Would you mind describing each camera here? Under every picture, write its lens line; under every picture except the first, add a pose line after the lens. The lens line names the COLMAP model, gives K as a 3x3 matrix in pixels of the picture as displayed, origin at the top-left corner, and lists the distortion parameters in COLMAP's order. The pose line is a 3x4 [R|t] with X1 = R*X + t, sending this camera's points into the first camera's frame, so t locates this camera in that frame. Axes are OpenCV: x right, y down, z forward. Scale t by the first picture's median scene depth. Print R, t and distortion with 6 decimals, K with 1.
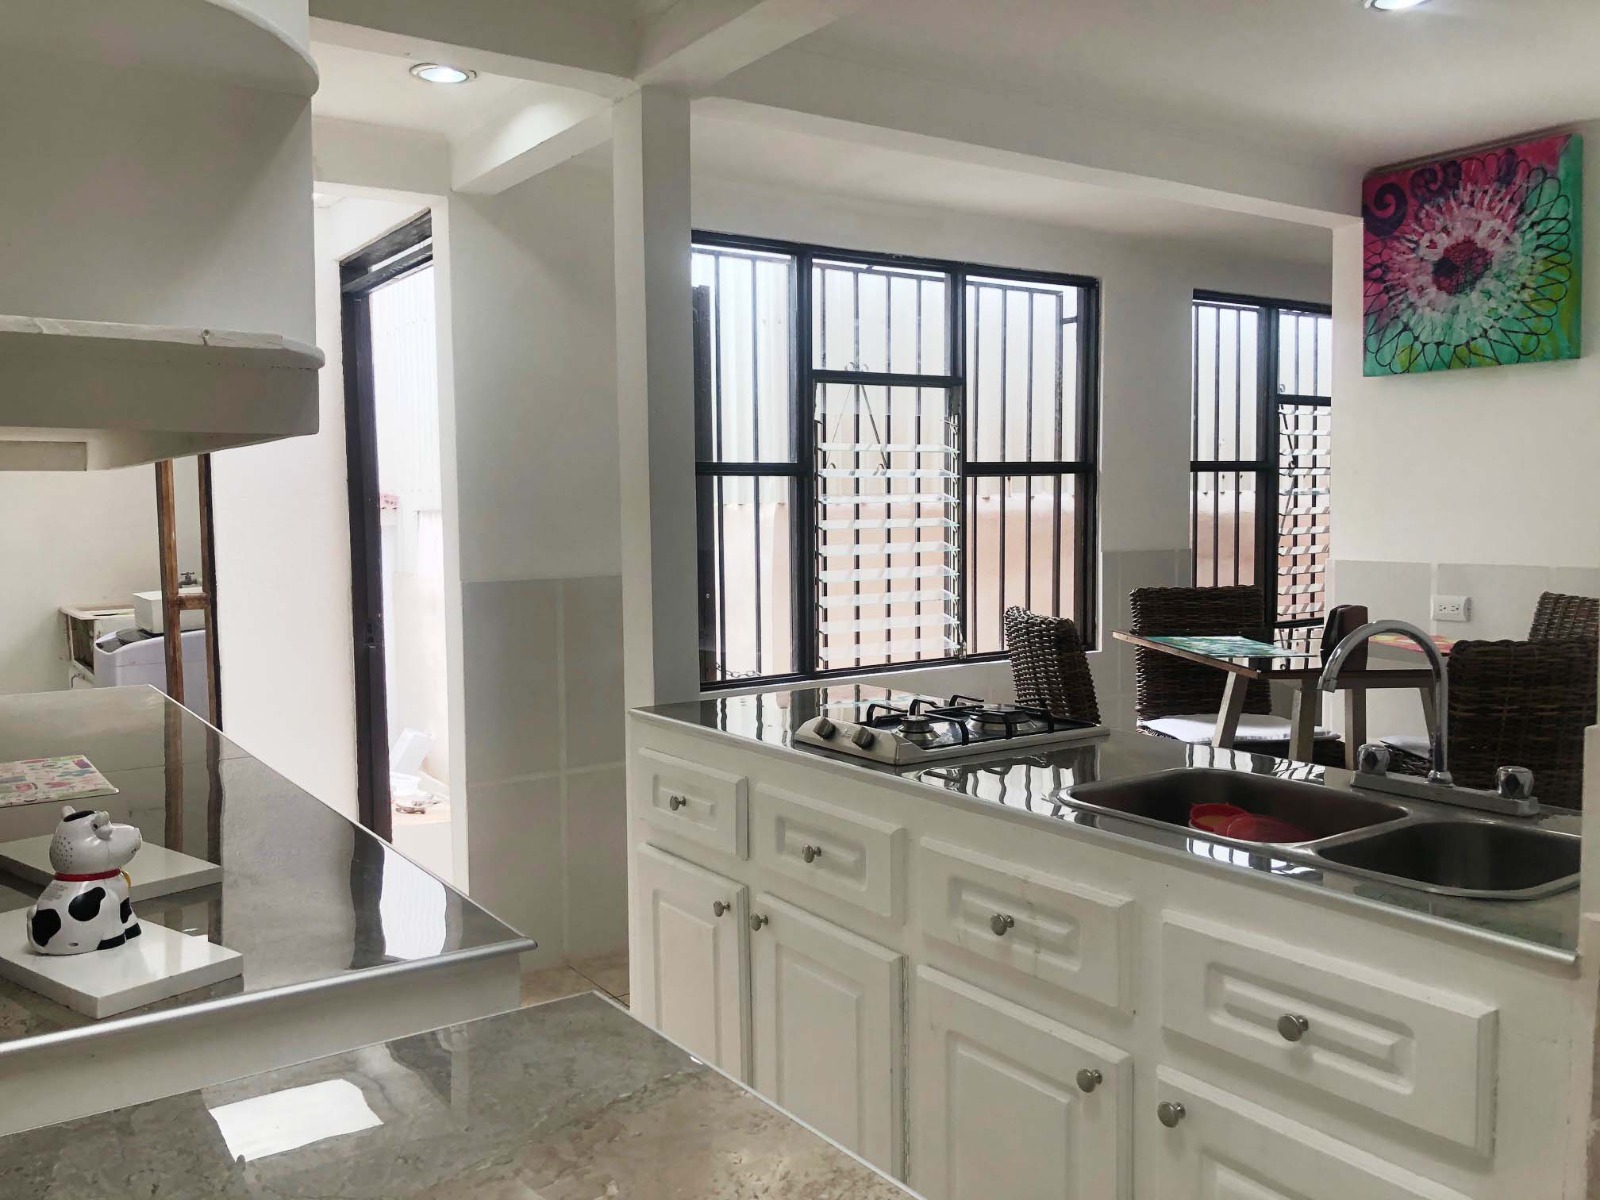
lens RADIAL K [[1298.8, 0, 800.0], [0, 1298.8, 600.0], [0, 0, 1]] dist [0.010654, -0.011396]
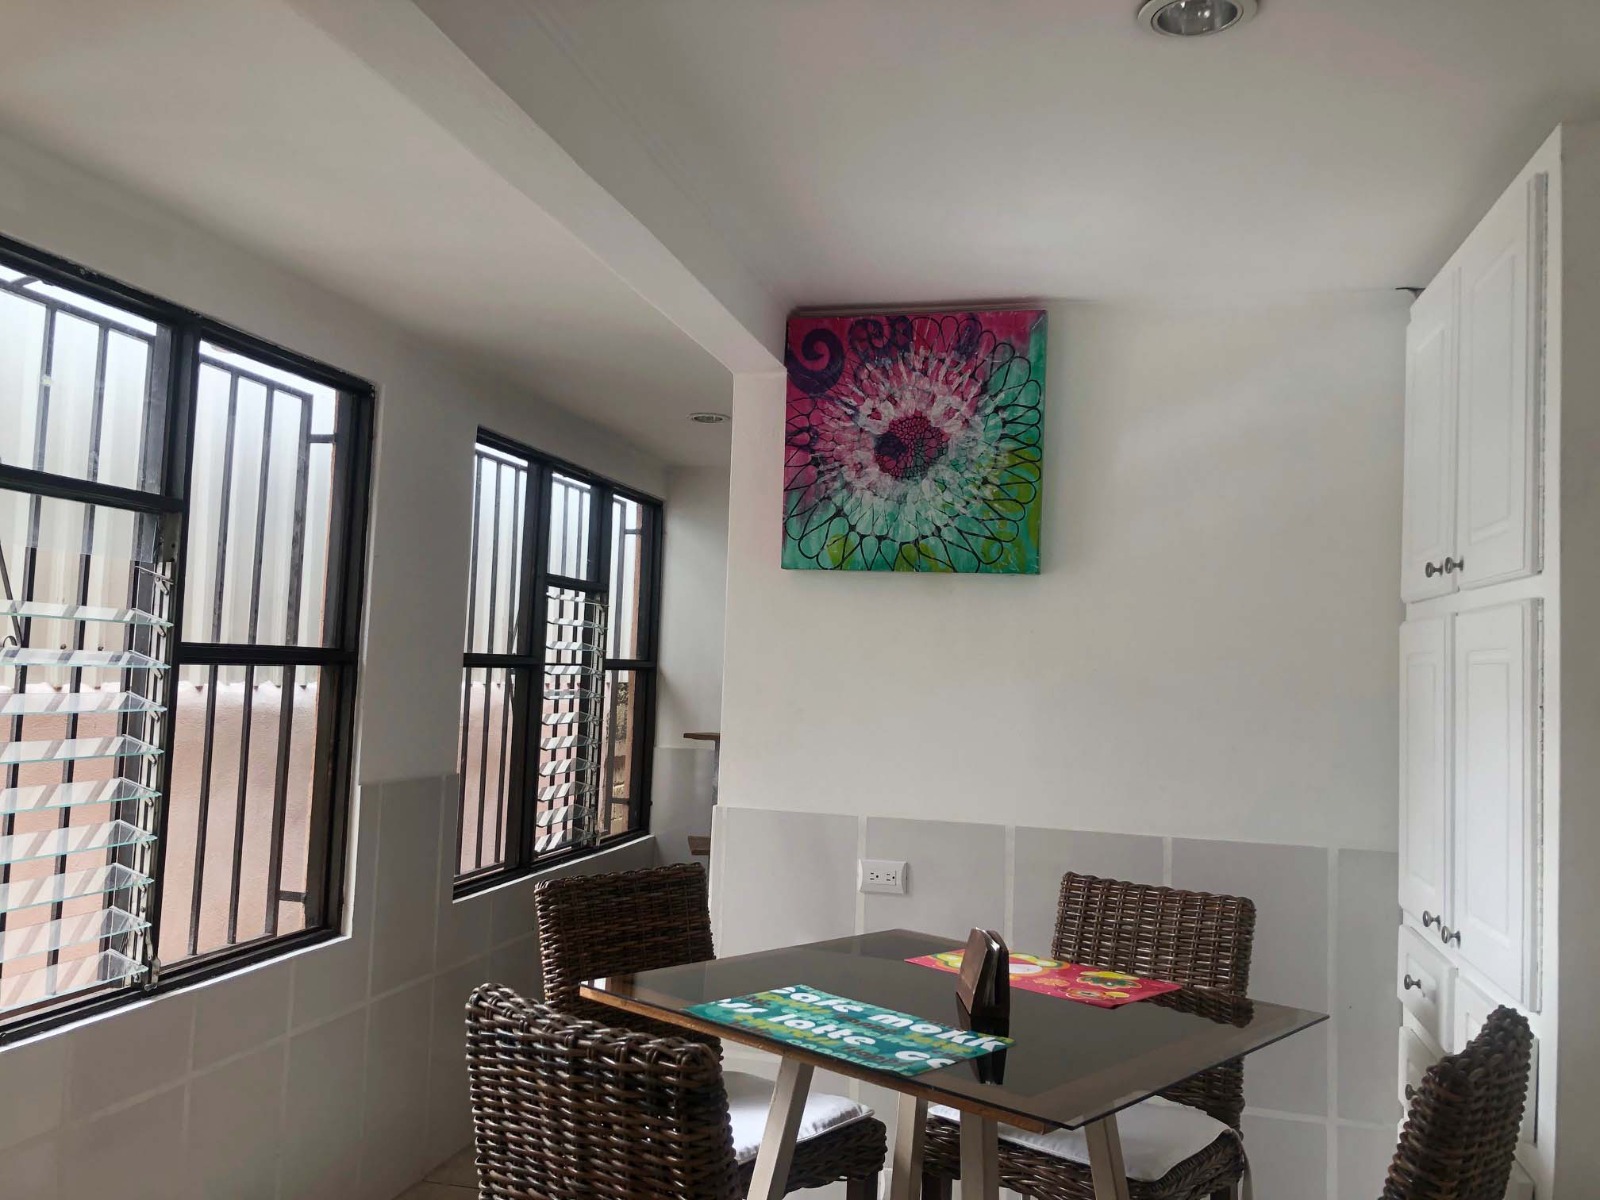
lens RADIAL K [[1298.7, 0, 800.0], [0, 1298.7, 600.0], [0, 0, 1]] dist [0.126821, -0.257745]
pose [[0.756193, 0.080509, 0.649377, -0.056841], [0.002424, 0.992051, -0.125815, -0.060233], [-0.654344, 0.096715, 0.749987, 0.443917]]
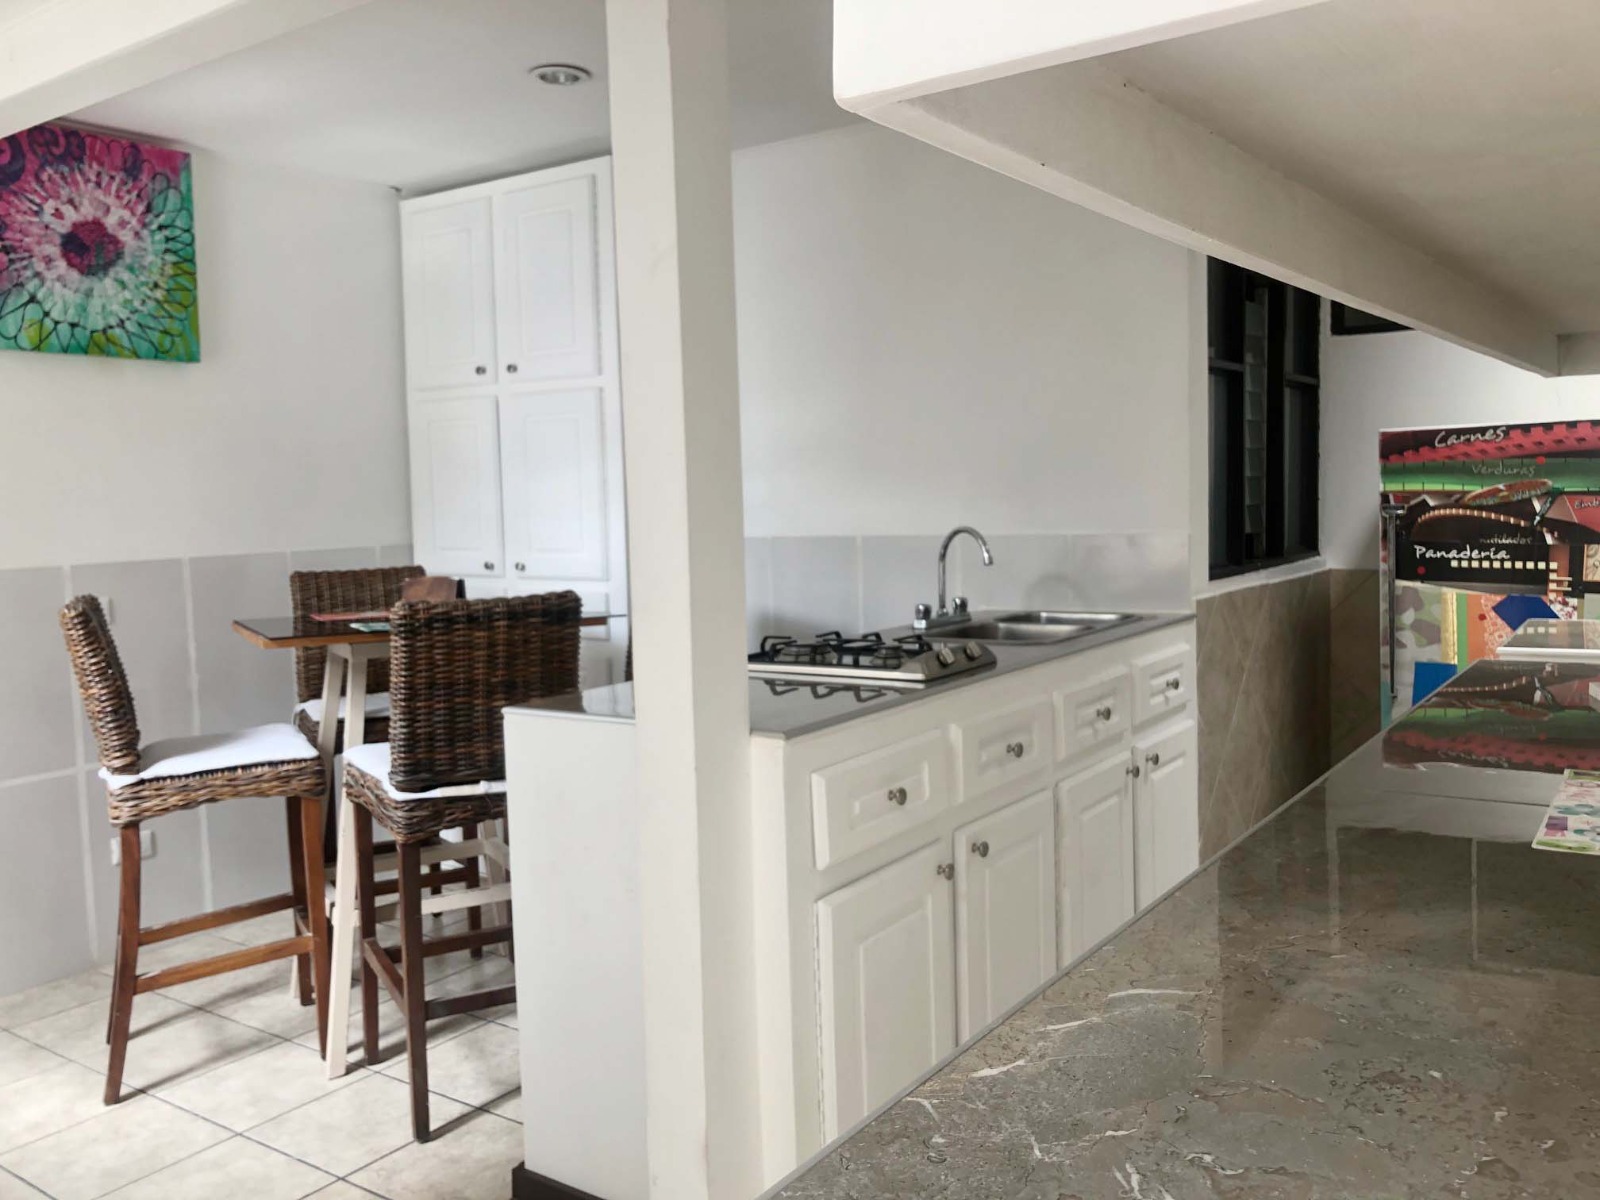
lens RADIAL K [[1298.8, 0, 800.0], [0, 1298.8, 600.0], [0, 0, 1]] dist [0.010654, -0.011396]
pose [[-0.328020, -0.056055, 0.943006, -0.557160], [0.103937, 0.990036, 0.095004, -0.038681], [-0.938935, 0.129177, -0.318926, 0.838394]]
